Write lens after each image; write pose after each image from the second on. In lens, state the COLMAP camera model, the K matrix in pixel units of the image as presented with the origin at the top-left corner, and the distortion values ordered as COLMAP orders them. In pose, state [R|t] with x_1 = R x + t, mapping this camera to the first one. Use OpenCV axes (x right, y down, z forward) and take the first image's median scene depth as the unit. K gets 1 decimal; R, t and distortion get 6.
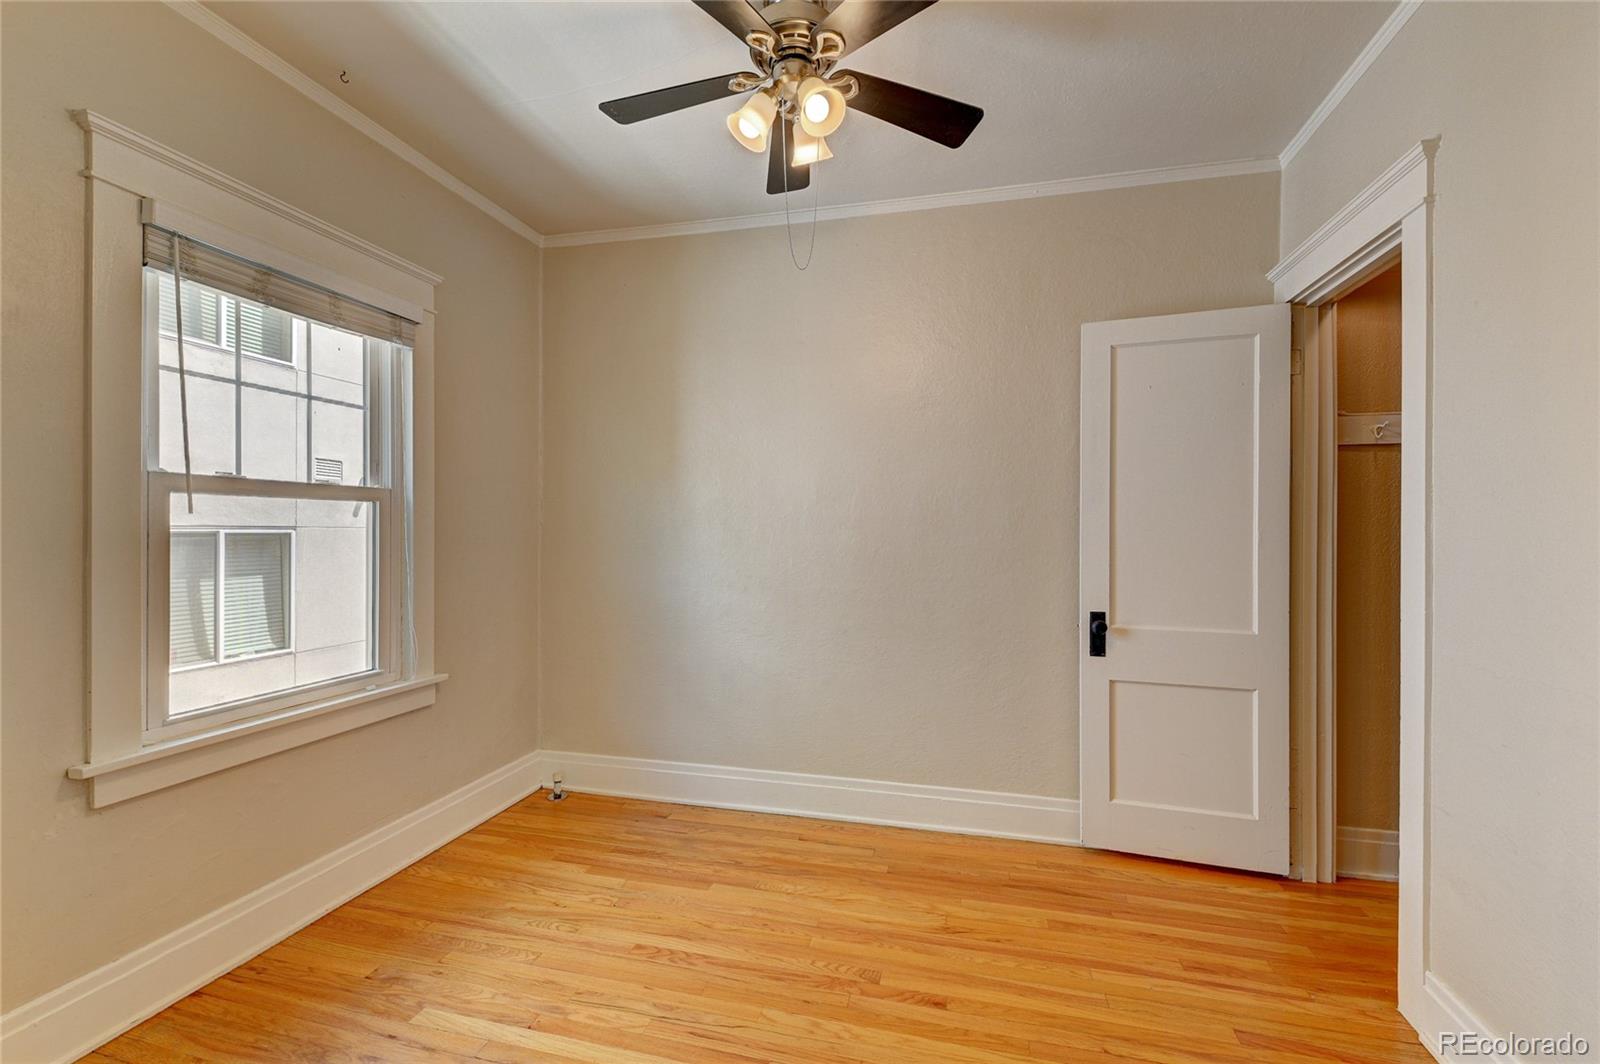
lens RADIAL K [[682.5, 0, 797.2], [0, 682.5, 533.1], [0, 0, 1]] dist [0.013546, -0.007228]
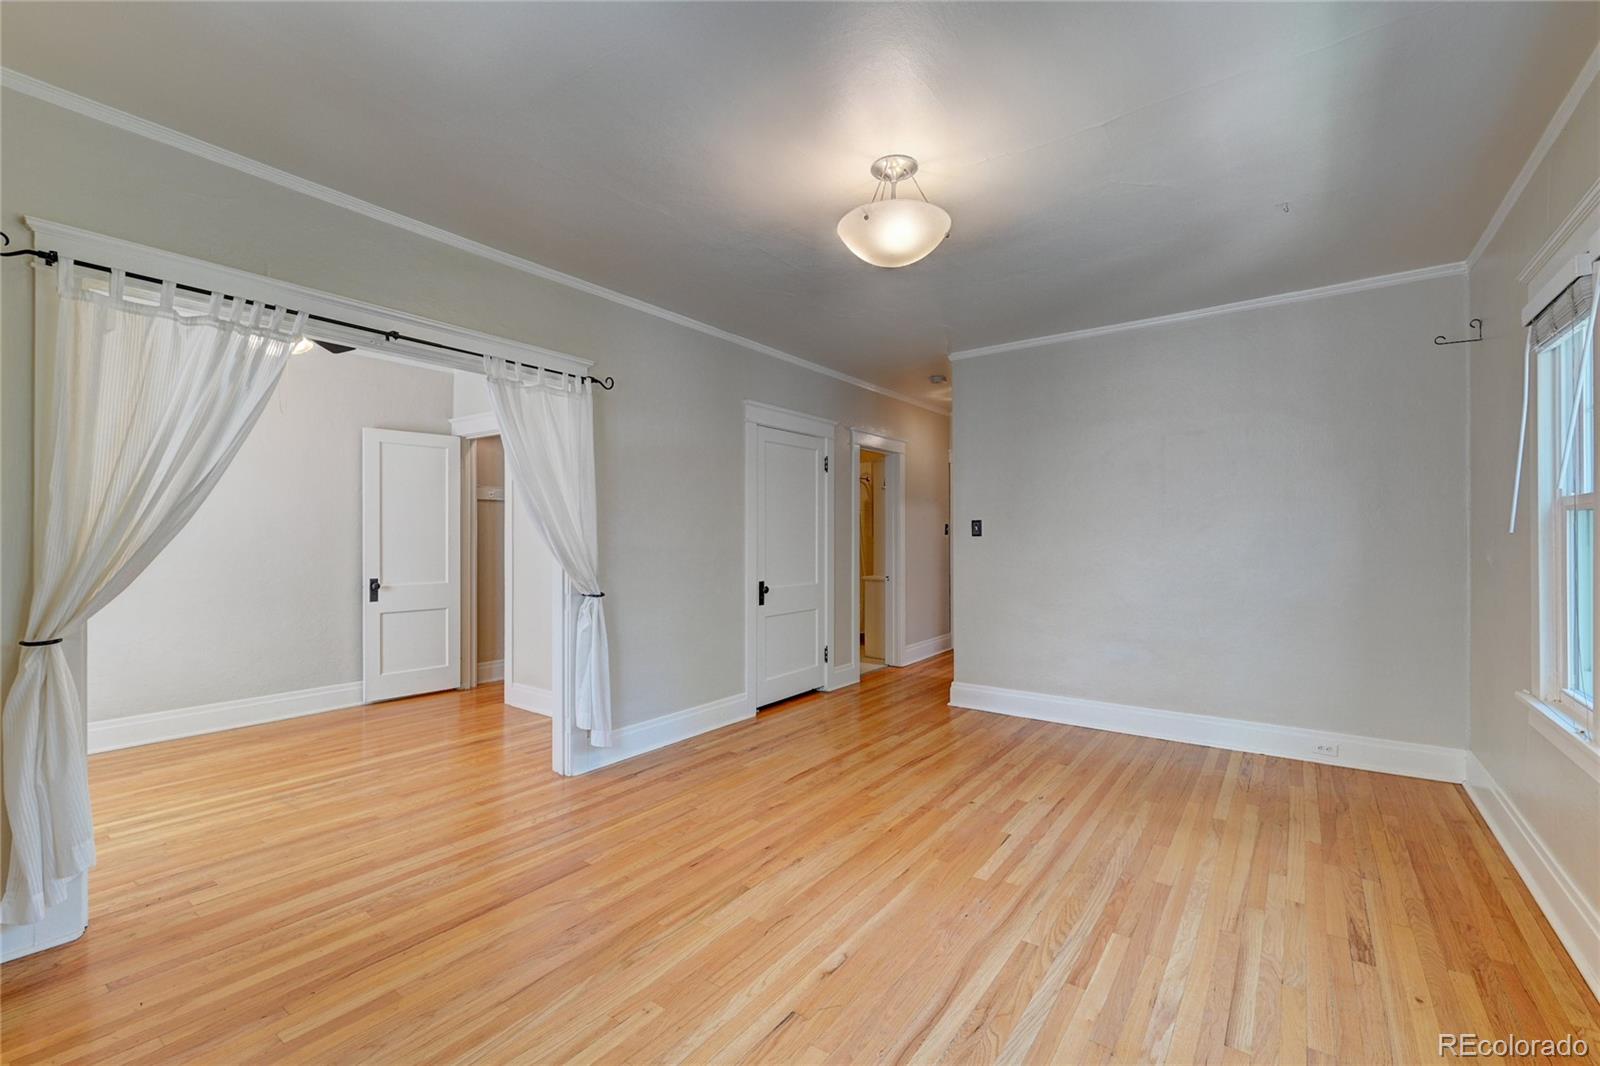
lens RADIAL K [[682.5, 0, 803.6], [0, 682.5, 532.6], [0, 0, 1]] dist [0.013546, -0.007228]
pose [[0.370645, 0.001778, 0.928773, -0.967412], [0.004491, 0.999983, -0.003706, -0.002214], [-0.928764, 0.005545, 0.370631, -0.898333]]
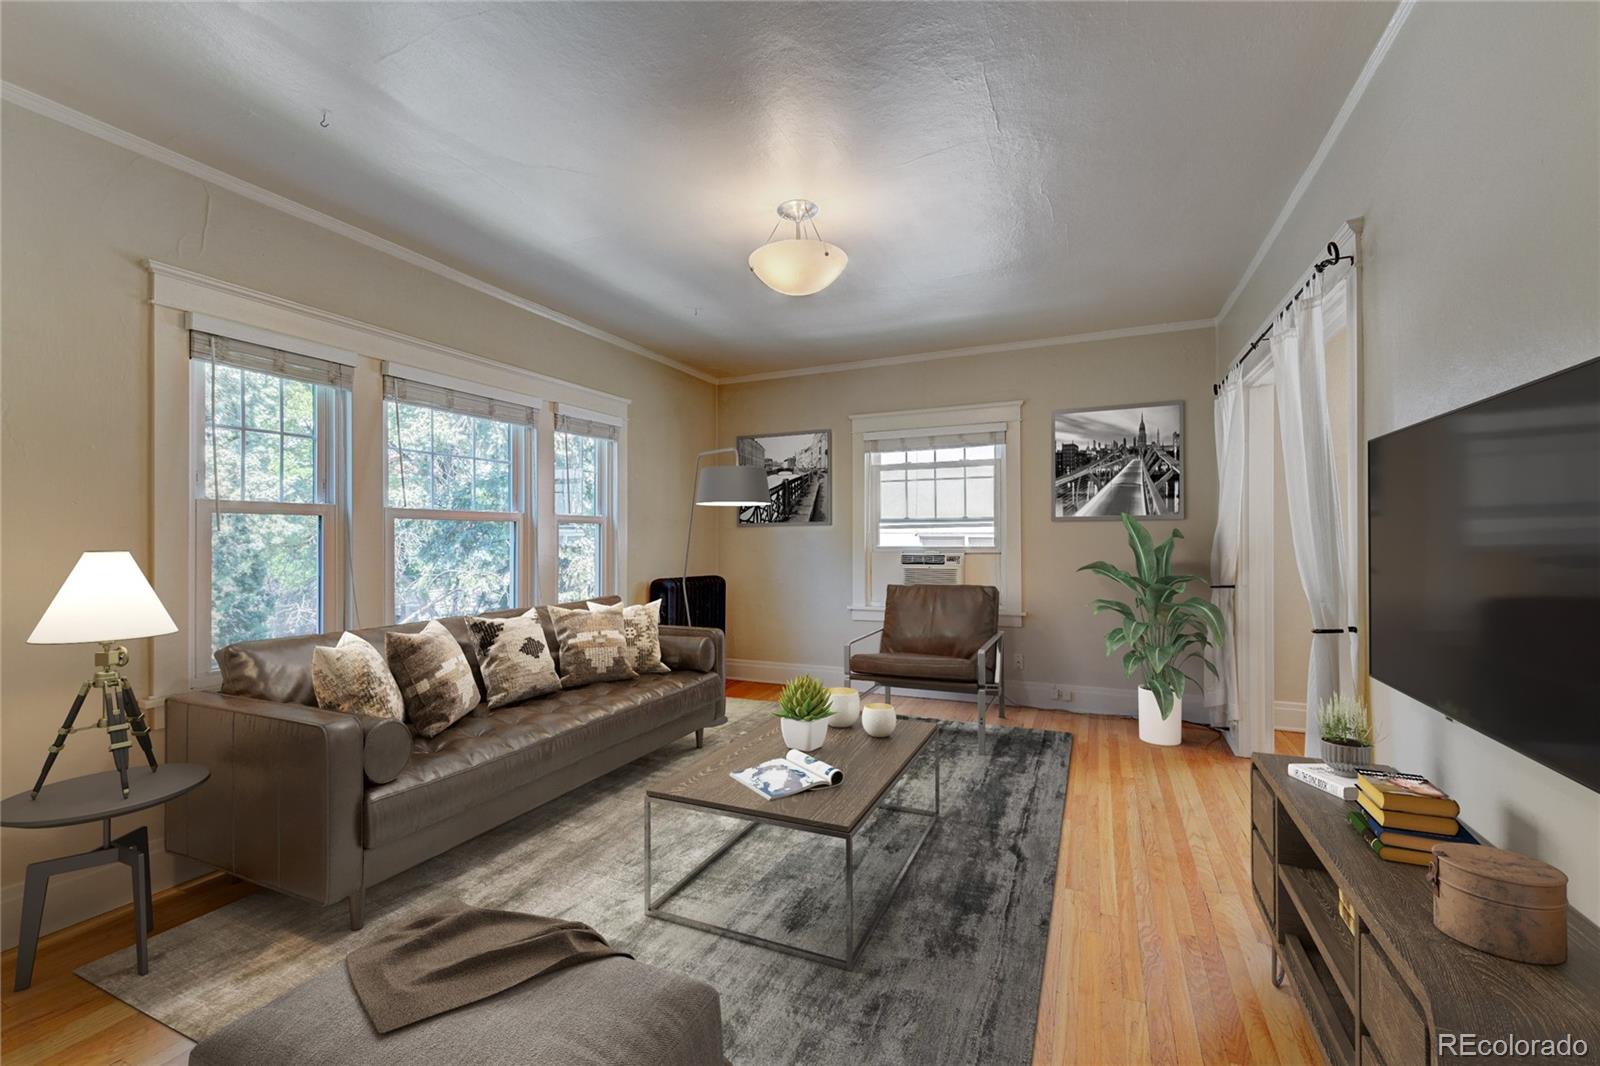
lens RADIAL K [[682.5, 0, 795.3], [0, 682.5, 534.0], [0, 0, 1]] dist [0.013546, -0.007228]
pose [[-0.167883, -0.005159, -0.985793, 1.215373], [-0.002219, 0.999986, -0.004855, 0.007954], [0.985804, 0.001372, -0.167892, -0.449227]]
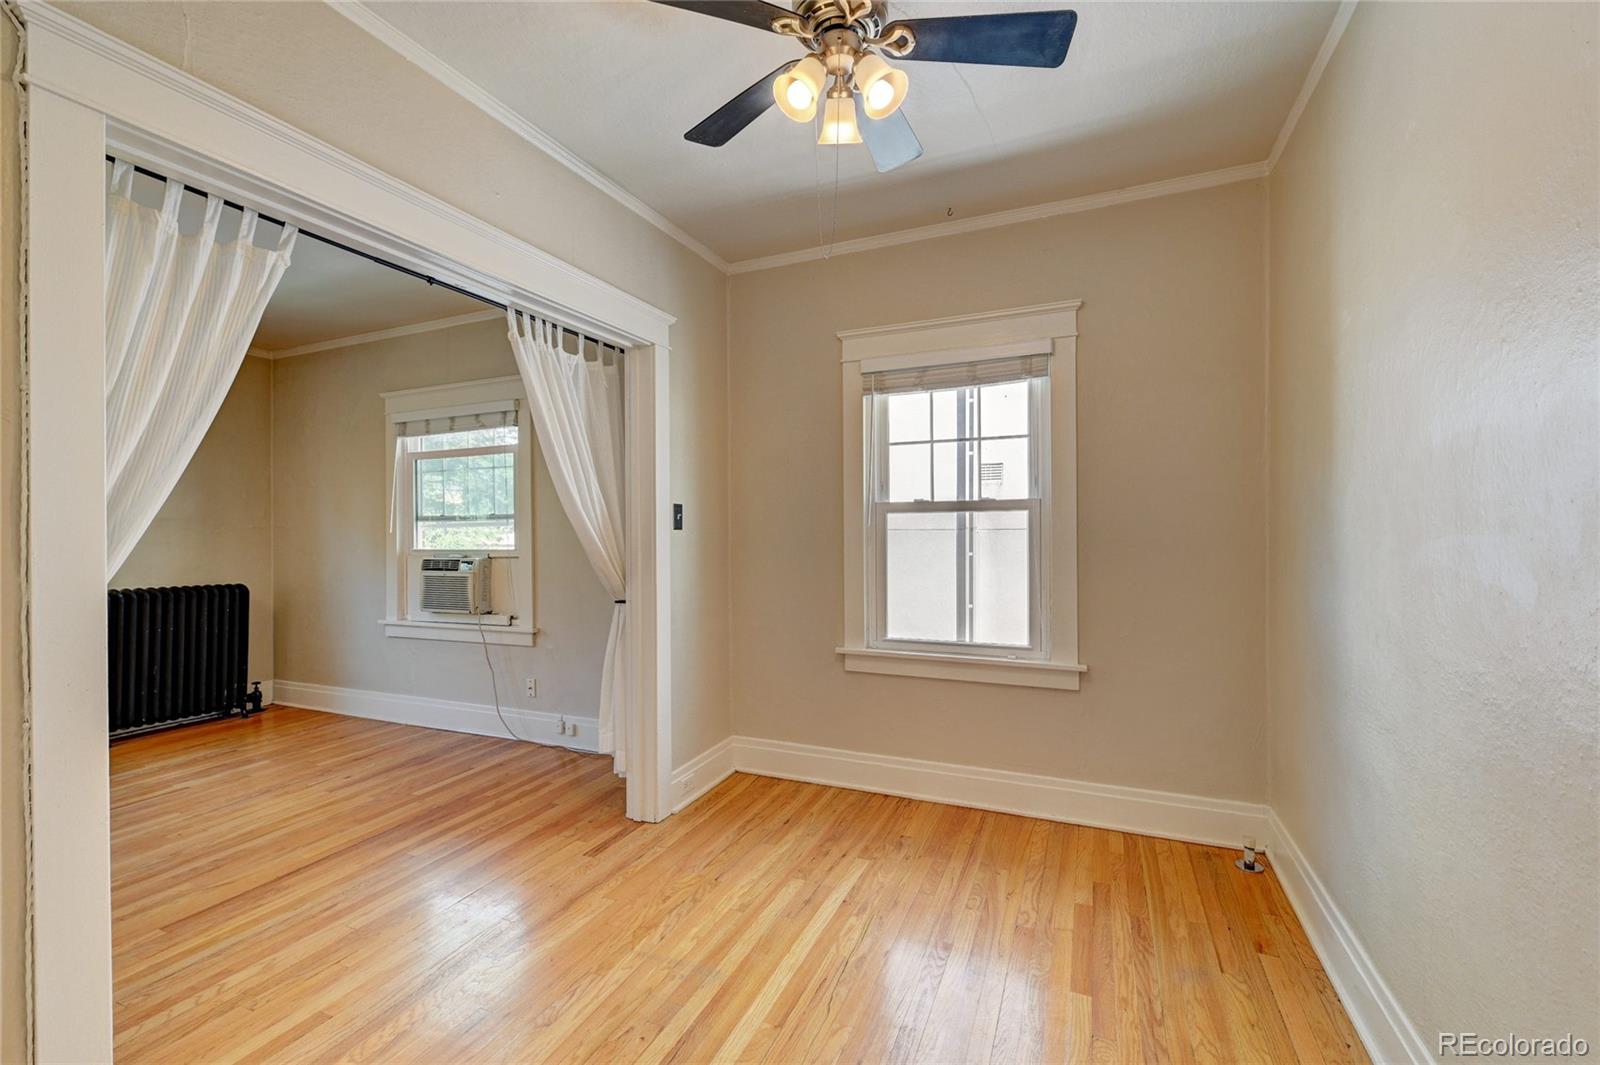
lens RADIAL K [[682.5, 0, 804.8], [0, 682.5, 529.2], [0, 0, 1]] dist [0.013546, -0.007228]
pose [[-0.152189, -0.004748, -0.988340, 0.671124], [0.002007, 0.999985, -0.005113, -0.005173], [0.988349, -0.002762, -0.152177, 0.789777]]
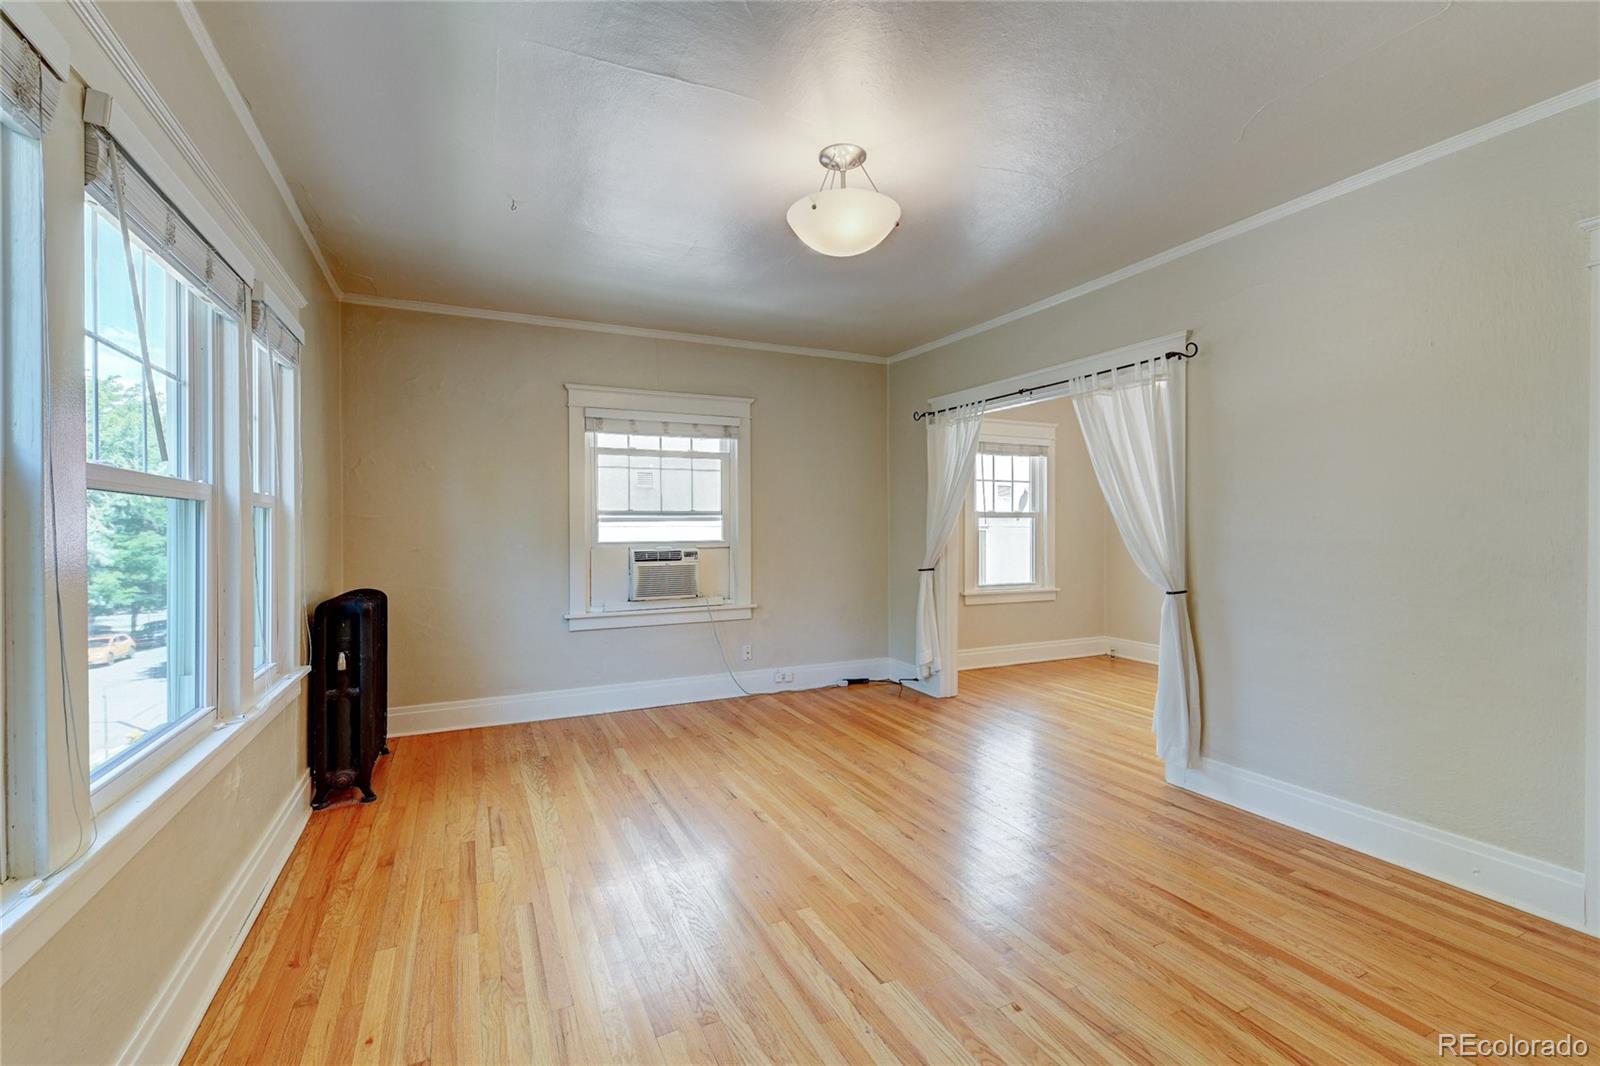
lens RADIAL K [[682.5, 0, 796.2], [0, 682.5, 533.3], [0, 0, 1]] dist [0.013546, -0.007228]
pose [[0.643177, 0.003012, -0.765711, 0.794049], [-0.000052, 0.999992, 0.003890, 0.004138], [0.765717, -0.002462, 0.643173, -1.361281]]
